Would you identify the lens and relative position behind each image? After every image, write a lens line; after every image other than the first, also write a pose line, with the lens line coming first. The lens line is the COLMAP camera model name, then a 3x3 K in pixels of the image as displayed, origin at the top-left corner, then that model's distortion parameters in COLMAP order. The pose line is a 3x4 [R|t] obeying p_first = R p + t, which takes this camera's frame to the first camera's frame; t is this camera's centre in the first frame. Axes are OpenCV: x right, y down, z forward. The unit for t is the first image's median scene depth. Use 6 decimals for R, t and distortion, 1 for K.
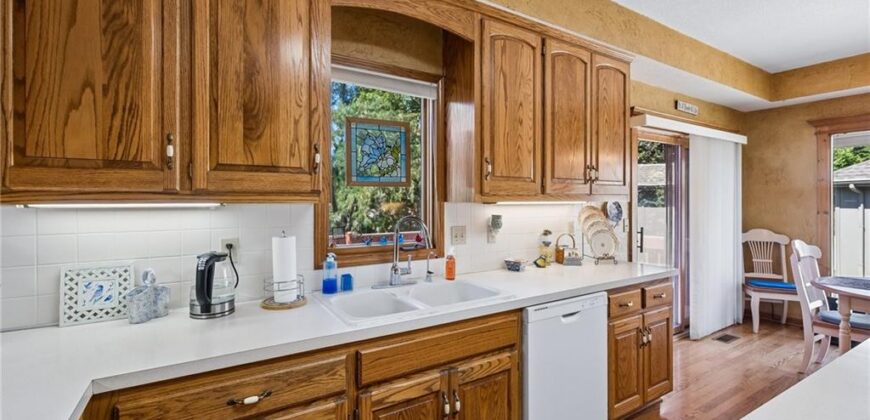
lens RADIAL K [[381.0, 0, 432.5], [0, 381.0, 201.9], [0, 0, 1]] dist [0.006627, 0.000635]
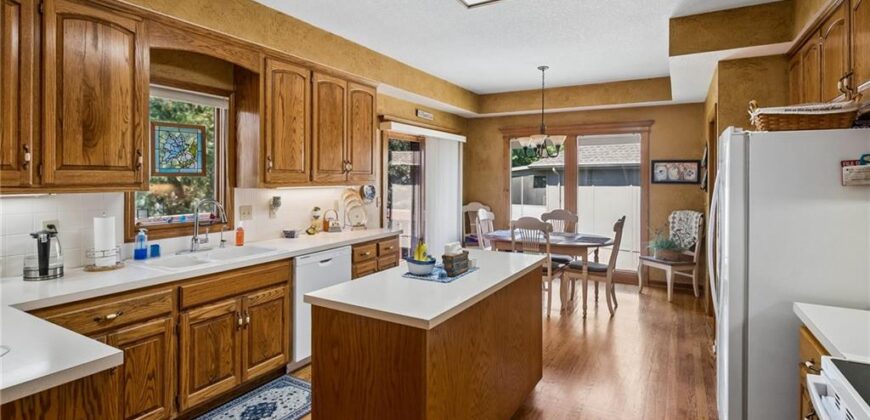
lens RADIAL K [[431.9, 0, 433.4], [0, 431.9, 176.3], [0, 0, 1]] dist [-0.004476, -0.000020]
pose [[0.879166, 0.003827, 0.476500, -0.081532], [-0.001824, 0.999987, -0.004665, -0.036001], [-0.476511, 0.003232, 0.879162, -0.685858]]
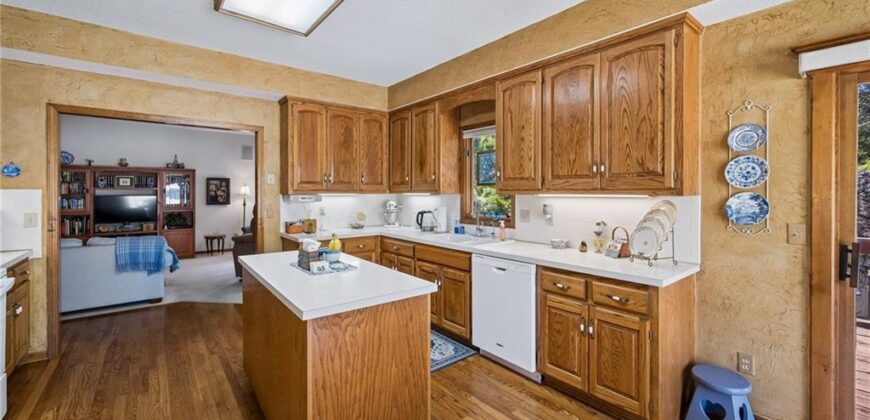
lens RADIAL K [[343.9, 0, 431.7], [0, 343.9, 191.3], [0, 0, 1]] dist [0.000887, -0.000054]
pose [[0.125592, 0.001430, -0.992081, 1.556472], [-0.001261, 0.999998, 0.001282, -0.013535], [0.992081, 0.001090, 0.125593, 0.516146]]
